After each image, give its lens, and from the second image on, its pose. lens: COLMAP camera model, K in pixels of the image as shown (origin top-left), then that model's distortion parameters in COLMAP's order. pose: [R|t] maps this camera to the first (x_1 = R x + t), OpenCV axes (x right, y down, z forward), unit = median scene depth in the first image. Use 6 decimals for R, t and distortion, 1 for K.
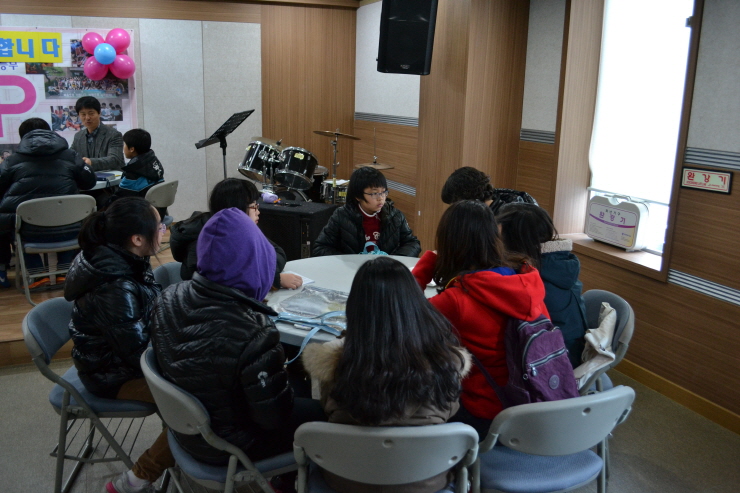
lens RADIAL K [[623.7, 0, 370.0], [0, 623.7, 246.5], [0, 0, 1]] dist [-0.080453, 0.010781]
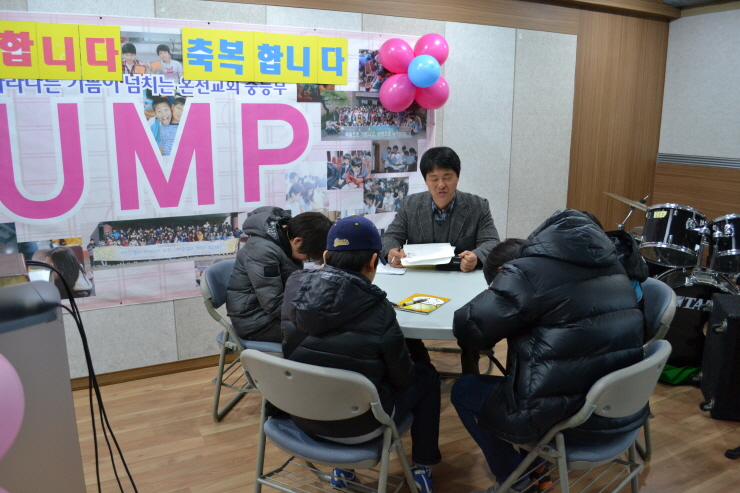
lens RADIAL K [[587.8, 0, 370.0], [0, 587.8, 246.5], [0, 0, 1]] dist [-0.081947, 0.005583]
pose [[0.998161, -0.028336, 0.053592, -0.524977], [0.029979, 0.999097, -0.030101, -0.111690], [-0.052690, 0.031652, 0.998109, 0.385414]]
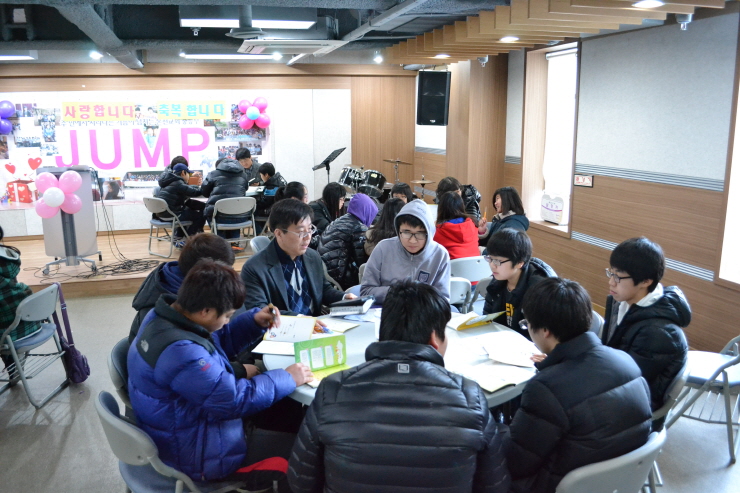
lens RADIAL K [[587.8, 0, 370.0], [0, 587.8, 246.5], [0, 0, 1]] dist [-0.081947, 0.005583]
pose [[0.989756, 0.001981, -0.142755, 0.083091], [-0.007695, 0.999191, -0.039486, 0.087192], [0.142561, 0.040180, 0.988970, -0.437679]]
